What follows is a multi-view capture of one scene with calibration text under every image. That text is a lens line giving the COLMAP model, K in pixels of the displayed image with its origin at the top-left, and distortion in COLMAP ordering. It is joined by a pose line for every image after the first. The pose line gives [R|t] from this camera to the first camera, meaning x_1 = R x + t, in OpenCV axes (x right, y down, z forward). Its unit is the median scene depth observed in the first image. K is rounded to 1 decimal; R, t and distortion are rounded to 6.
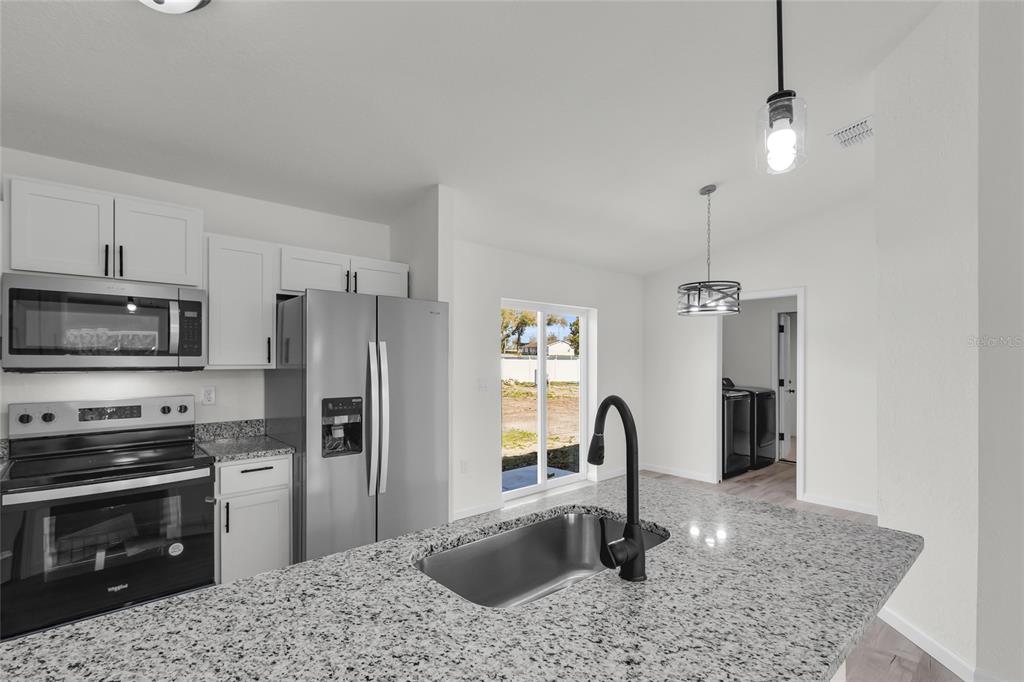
lens RADIAL K [[476.6, 0, 495.6], [0, 476.6, 360.8], [0, 0, 1]] dist [0.002456, 0.000413]
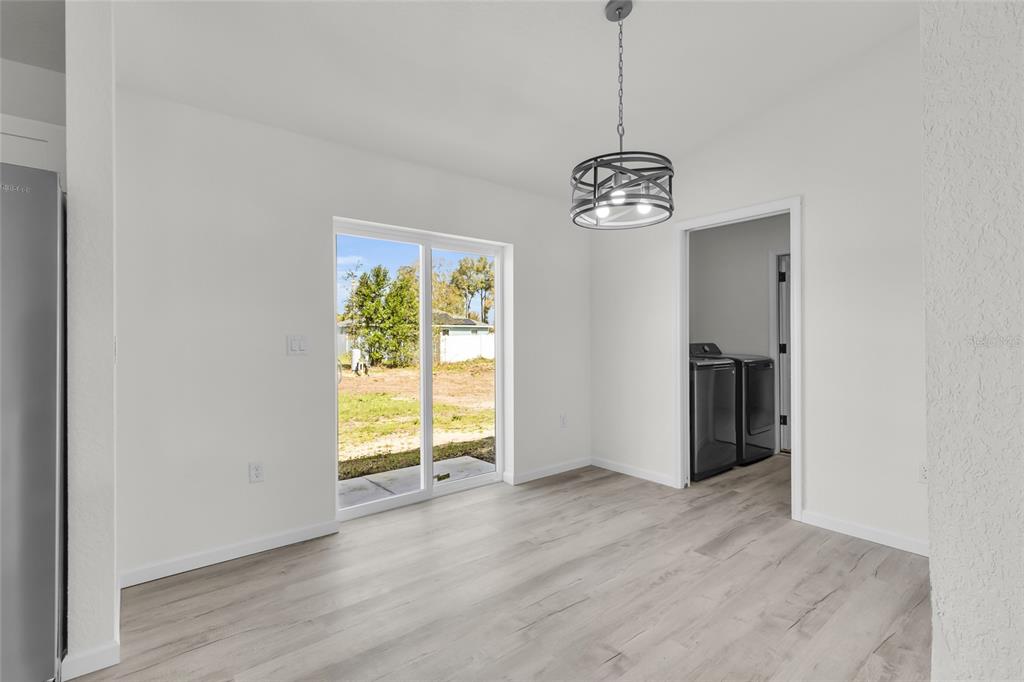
lens RADIAL K [[462.4, 0, 513.4], [0, 462.4, 339.4], [0, 0, 1]] dist [0.007401, -0.000655]
pose [[0.999420, -0.006783, -0.033385, 0.432677], [0.006727, 0.999976, -0.001784, 0.065587], [0.033397, 0.001559, 0.999441, 0.553748]]
